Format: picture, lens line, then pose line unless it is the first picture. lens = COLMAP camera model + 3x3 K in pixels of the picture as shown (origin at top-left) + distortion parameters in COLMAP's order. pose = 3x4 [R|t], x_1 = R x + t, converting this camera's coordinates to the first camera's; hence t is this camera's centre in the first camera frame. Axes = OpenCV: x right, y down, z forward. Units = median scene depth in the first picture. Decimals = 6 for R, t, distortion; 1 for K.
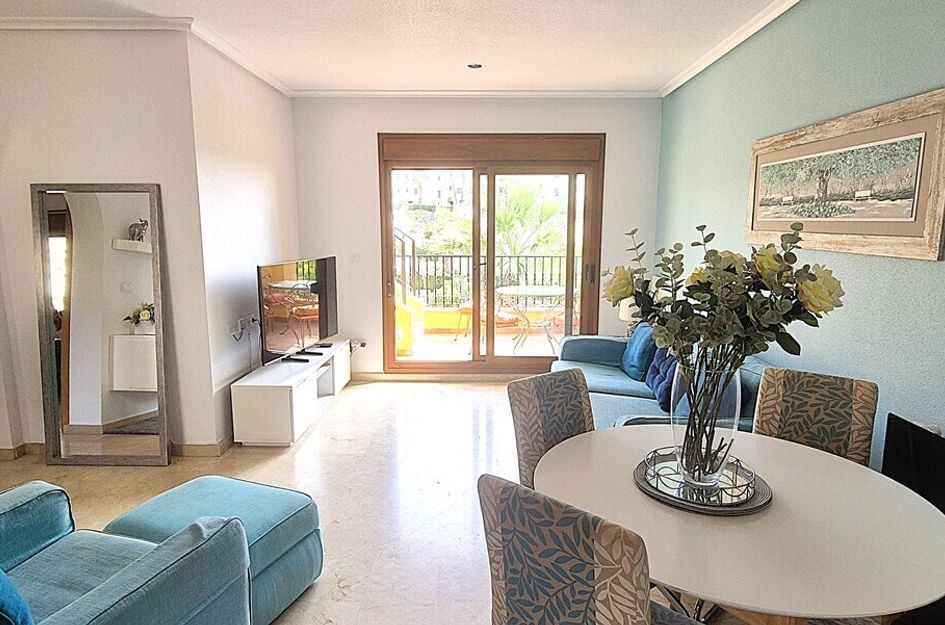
lens RADIAL K [[558.3, 0, 479.1], [0, 558.3, 317.7], [0, 0, 1]] dist [0.003460, -0.001611]
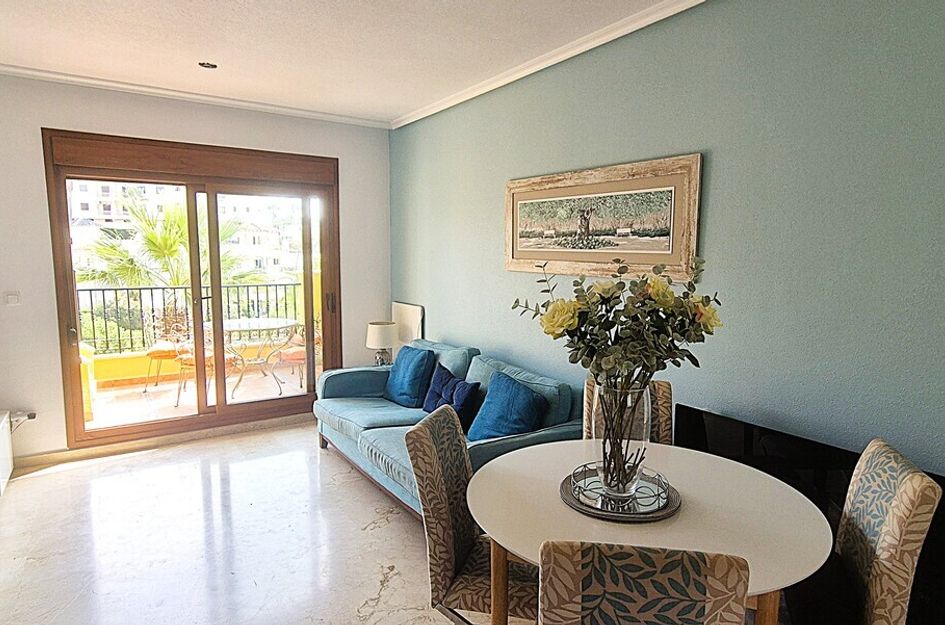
lens RADIAL K [[558.3, 0, 479.1], [0, 558.3, 317.7], [0, 0, 1]] dist [0.003460, -0.001611]
pose [[0.823823, -0.062104, 0.563434, -0.244113], [0.086461, 0.996116, -0.016624, -0.029814], [-0.560214, 0.062411, 0.825994, 0.136186]]
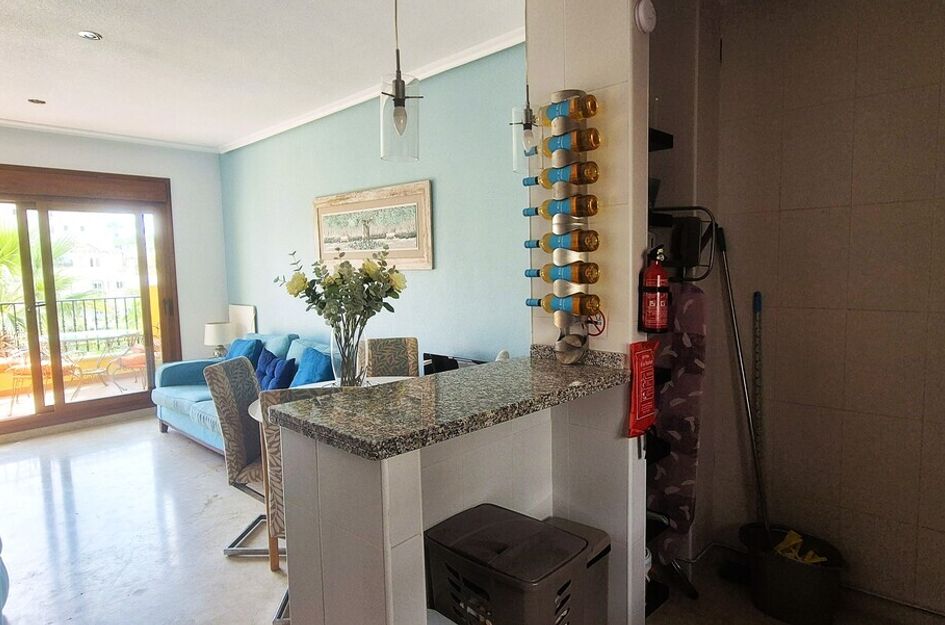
lens RADIAL K [[561.5, 0, 482.7], [0, 561.5, 314.3], [0, 0, 1]] dist [-0.000172, 0.000003]
pose [[0.675444, -0.081609, 0.732882, -0.335581], [0.143801, 0.989354, -0.022363, 0.081811], [-0.723254, 0.120495, 0.679988, -0.286707]]
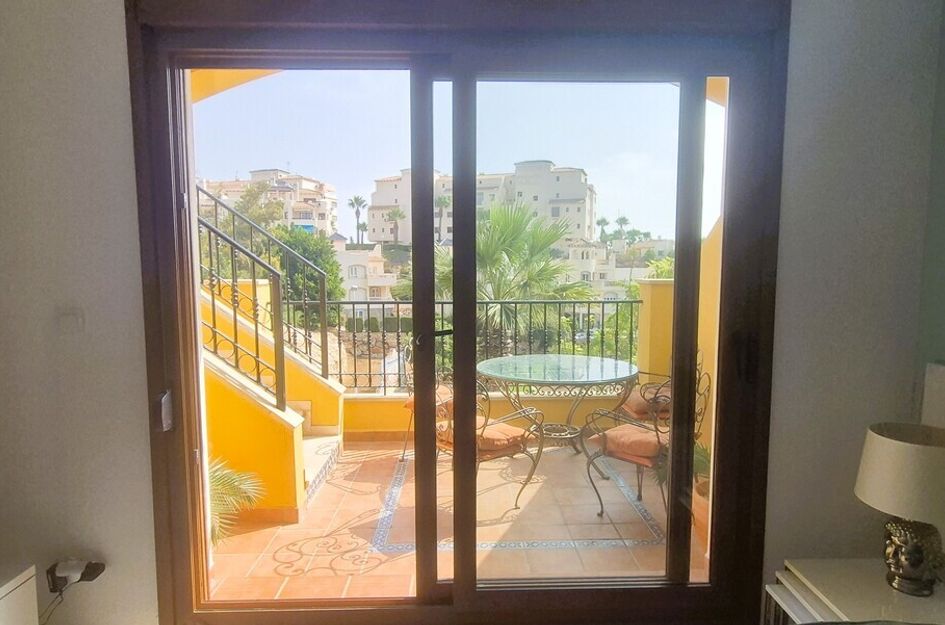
lens RADIAL K [[558.3, 0, 479.1], [0, 558.3, 317.7], [0, 0, 1]] dist [0.003460, -0.001611]
pose [[0.999228, -0.007777, 0.038519, 0.029498], [0.010527, 0.997370, -0.071715, -0.147621], [-0.037860, 0.072065, 0.996681, 1.196224]]
